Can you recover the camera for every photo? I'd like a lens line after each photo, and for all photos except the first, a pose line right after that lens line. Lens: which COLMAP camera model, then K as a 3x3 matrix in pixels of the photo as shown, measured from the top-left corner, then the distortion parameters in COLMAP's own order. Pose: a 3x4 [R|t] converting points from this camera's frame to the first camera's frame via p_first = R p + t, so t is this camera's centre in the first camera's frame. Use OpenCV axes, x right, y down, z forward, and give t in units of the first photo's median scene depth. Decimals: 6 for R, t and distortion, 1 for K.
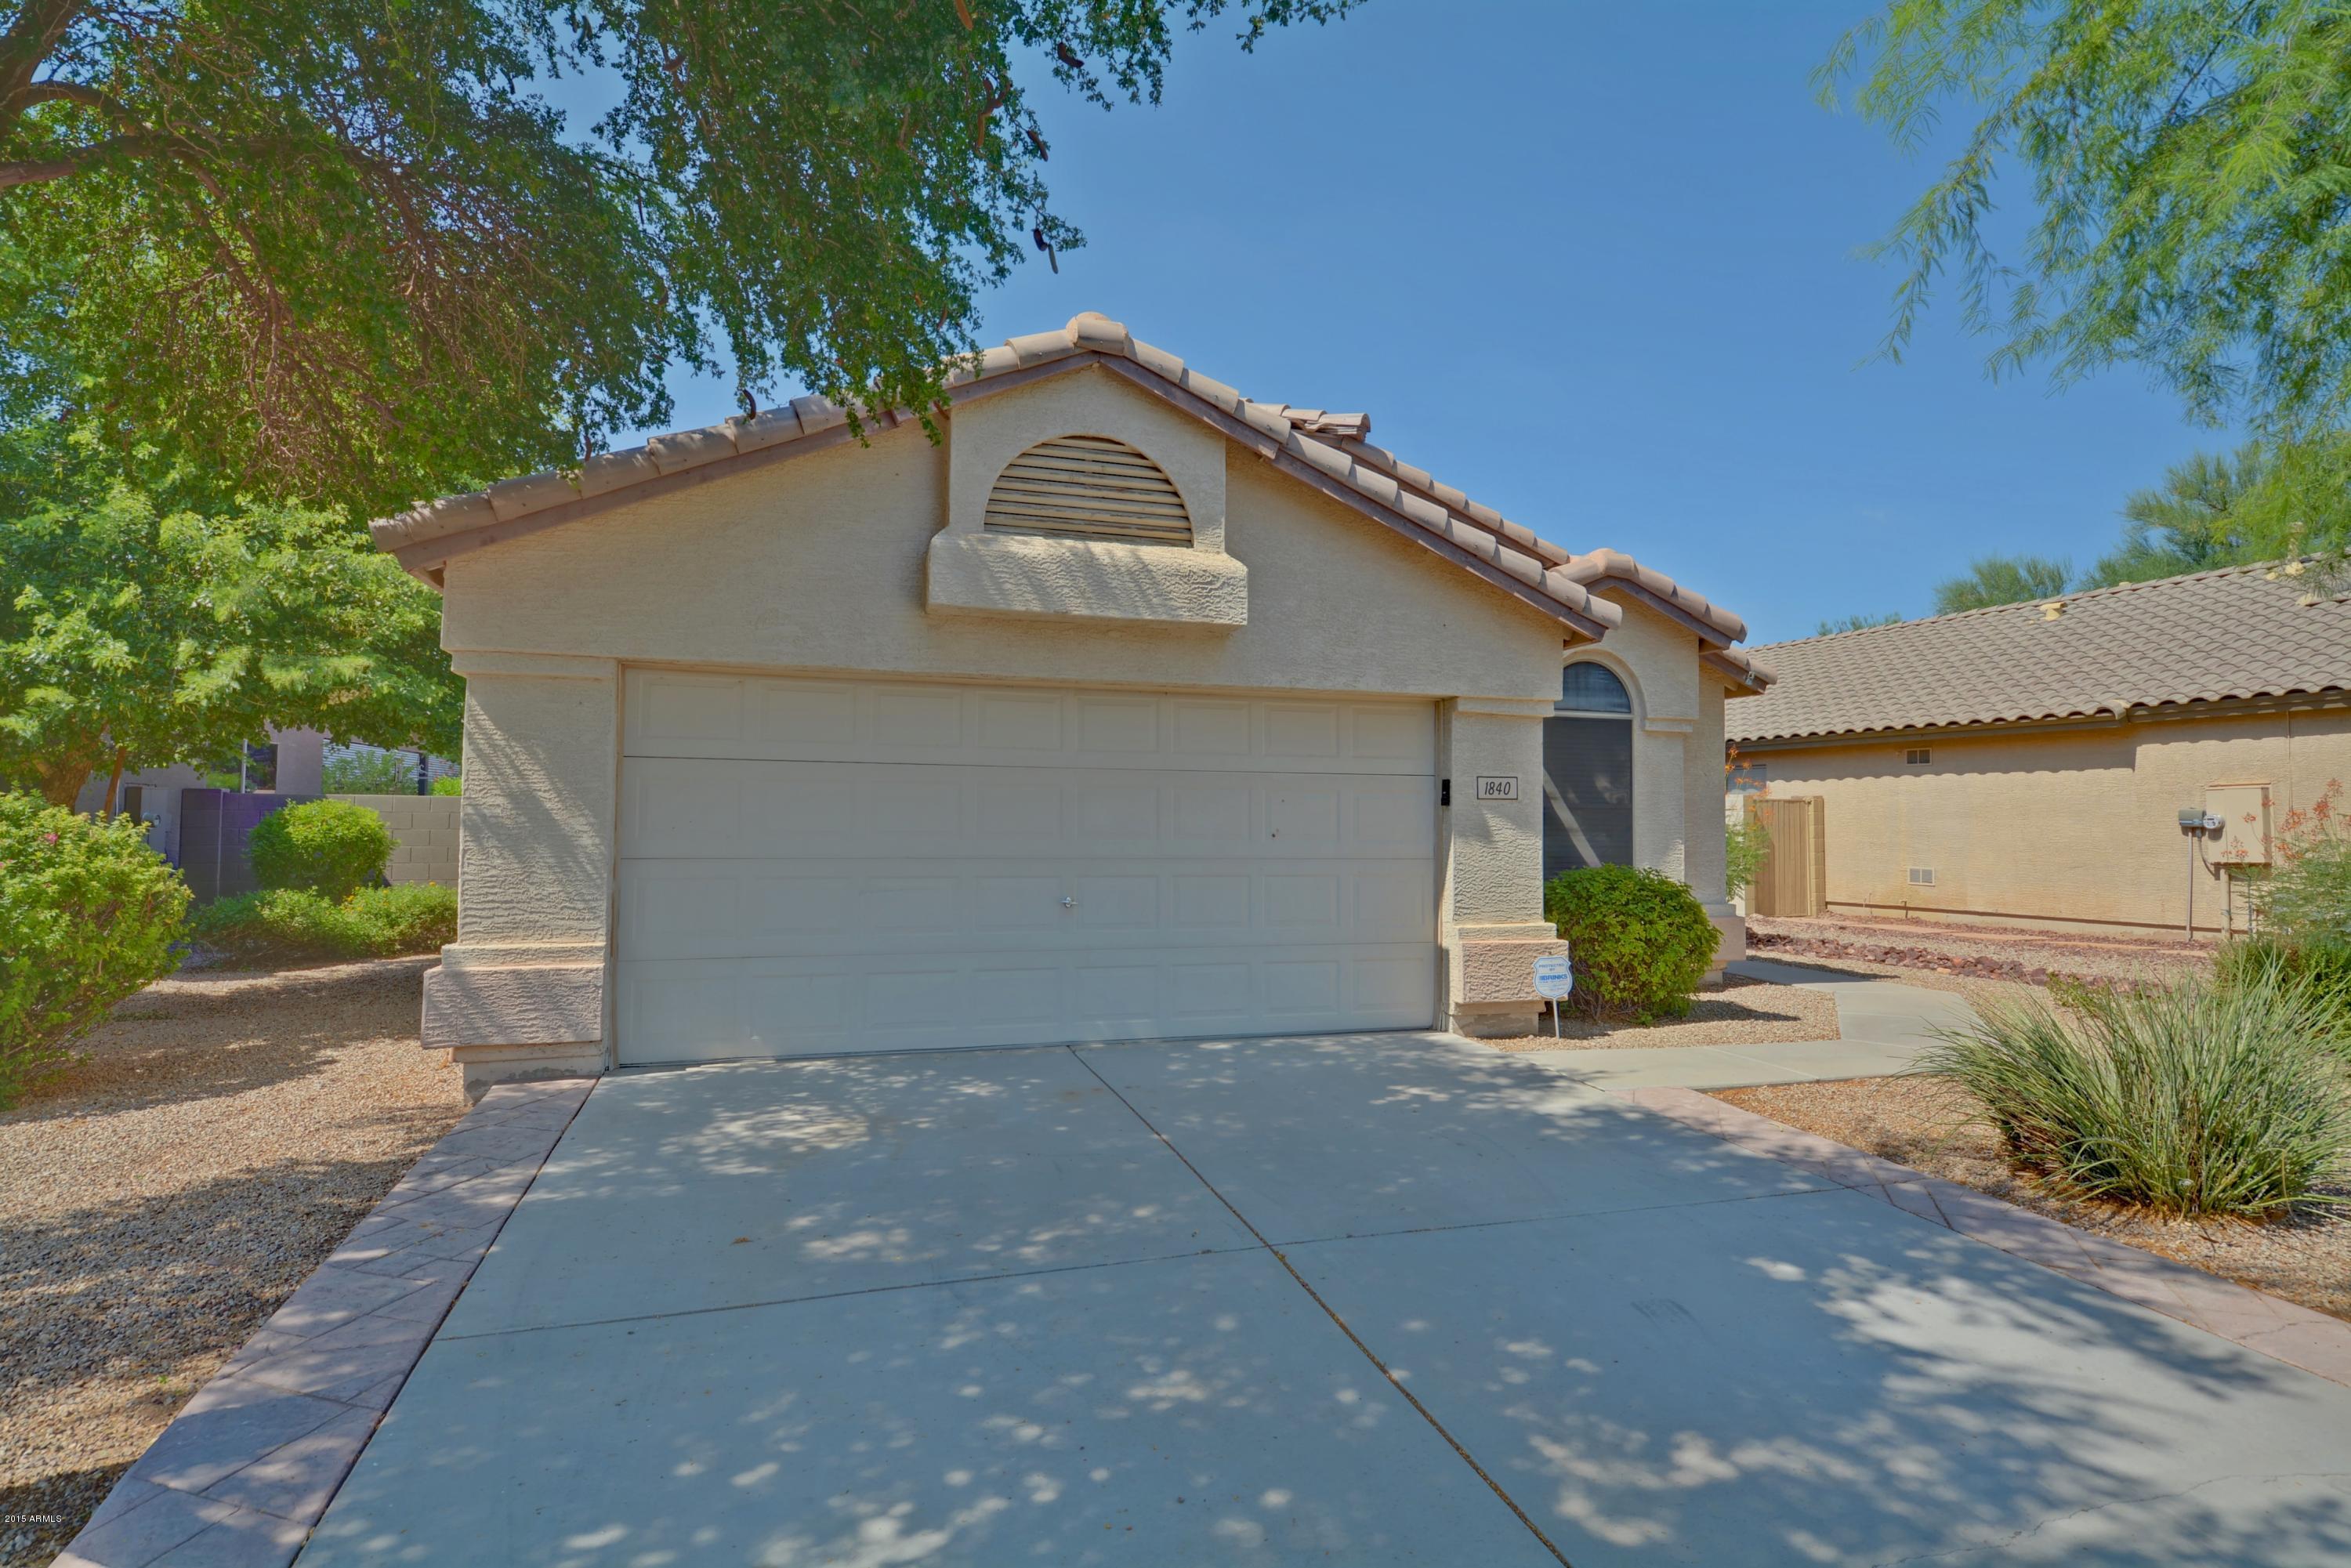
lens RADIAL K [[1229.4, 0, 1175.5], [0, 1229.4, 784.0], [0, 0, 1]] dist [0.033485, -0.032494]
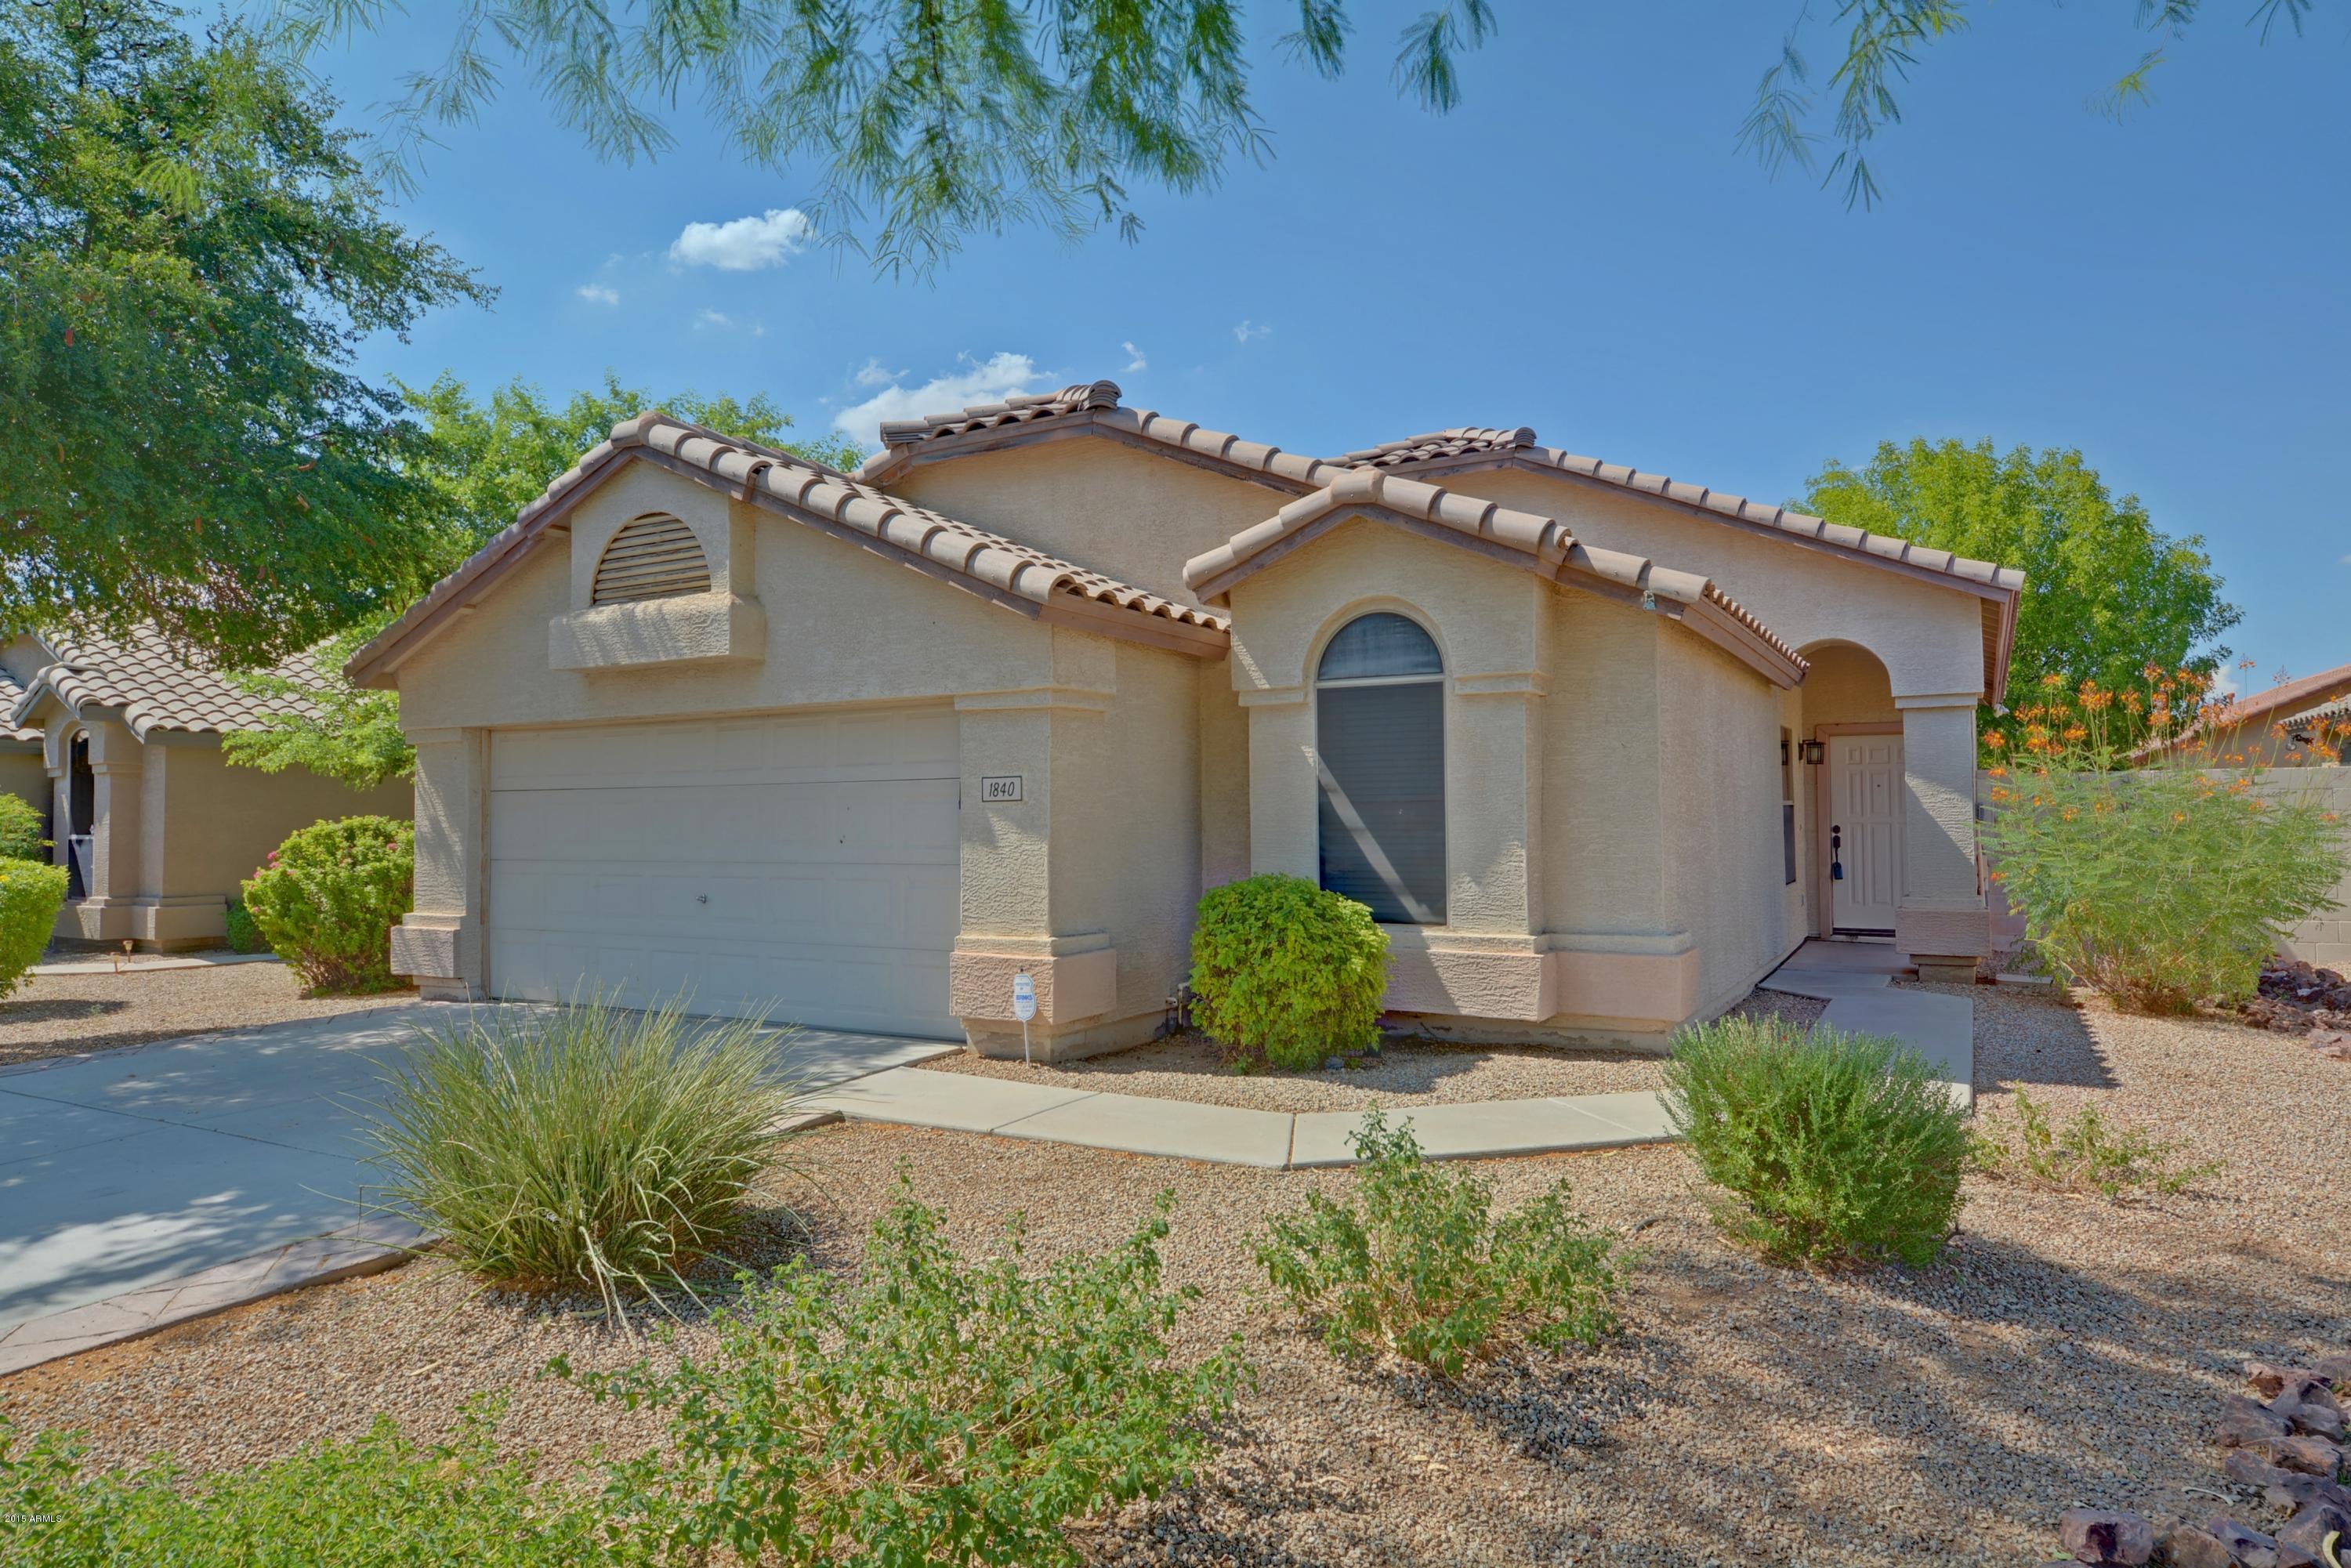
lens RADIAL K [[1378.5, 0, 1175.5], [0, 1378.5, 784.0], [0, 0, 1]] dist [0.039218, -0.038322]
pose [[0.673780, -0.033275, -0.738182, 1.372094], [0.039856, 0.999168, -0.008661, 0.016908], [0.737856, -0.023586, 0.674546, 0.490068]]
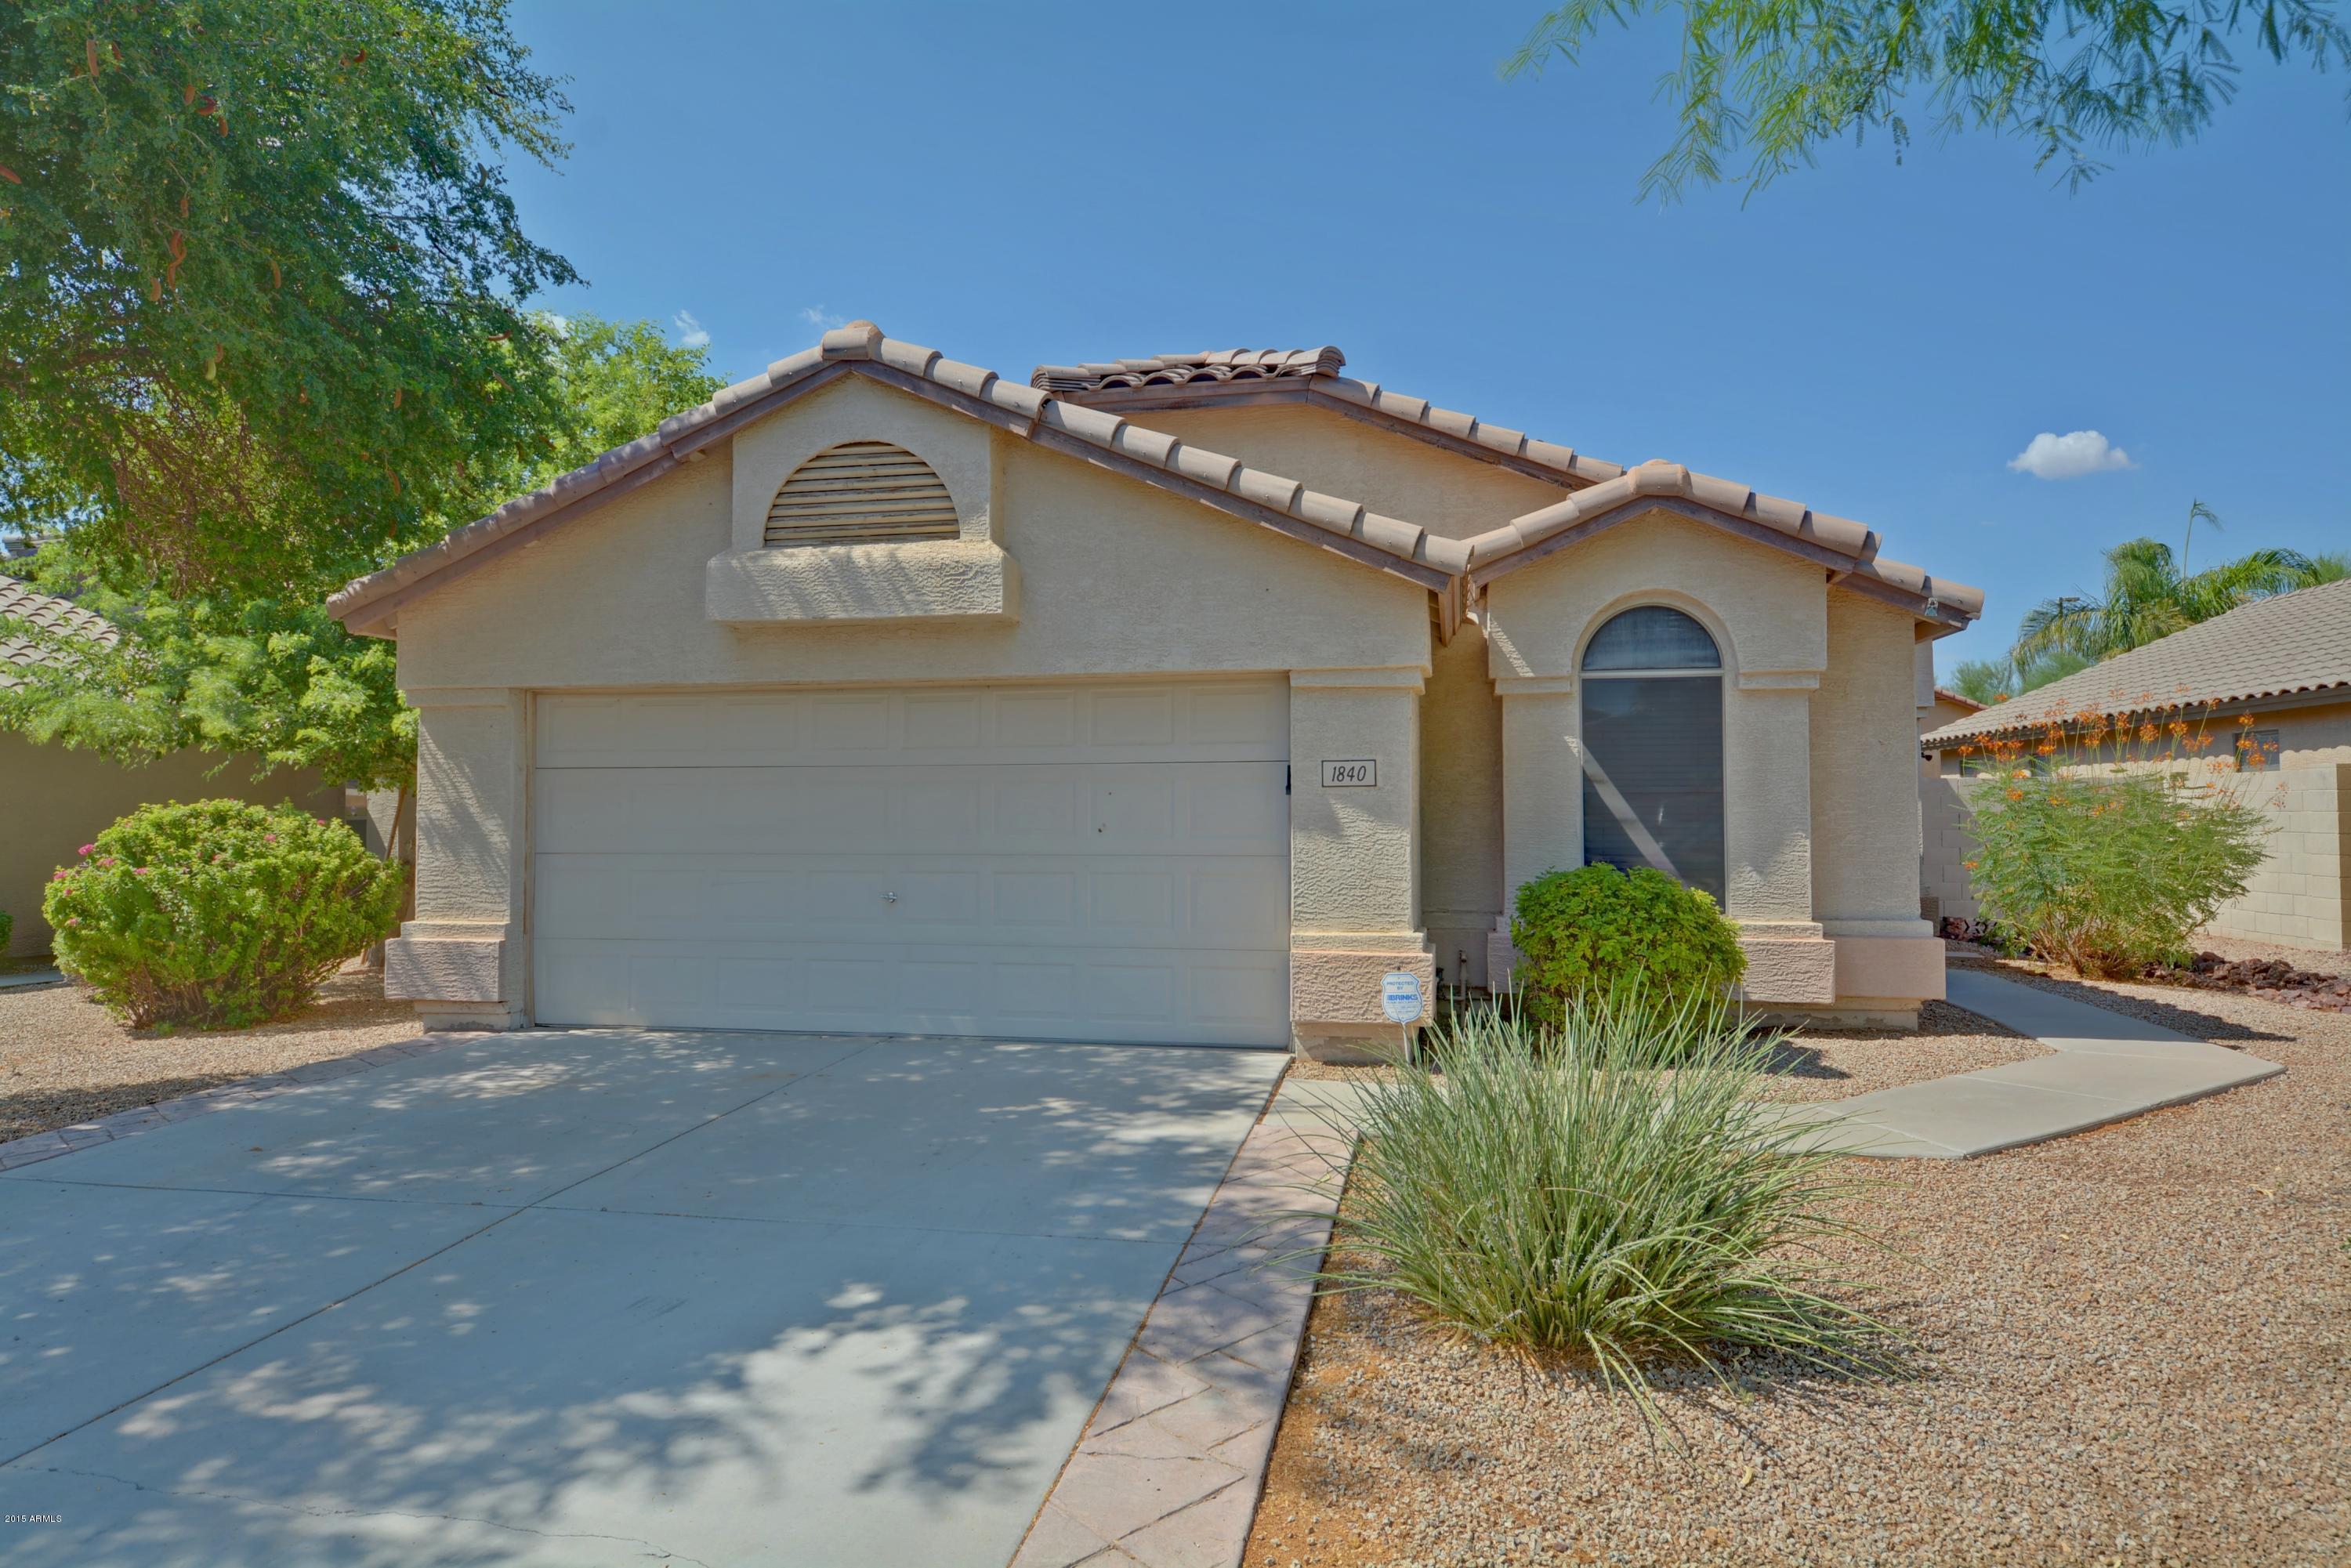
lens RADIAL K [[1356.2, 0, 1175.5], [0, 1356.2, 784.0], [0, 0, 1]] dist [0.037362, -0.037085]
pose [[0.873541, -0.022872, -0.486214, 0.756864], [0.026214, 0.999656, 0.000071, 0.009318], [0.486045, -0.012808, 0.873840, 0.144775]]
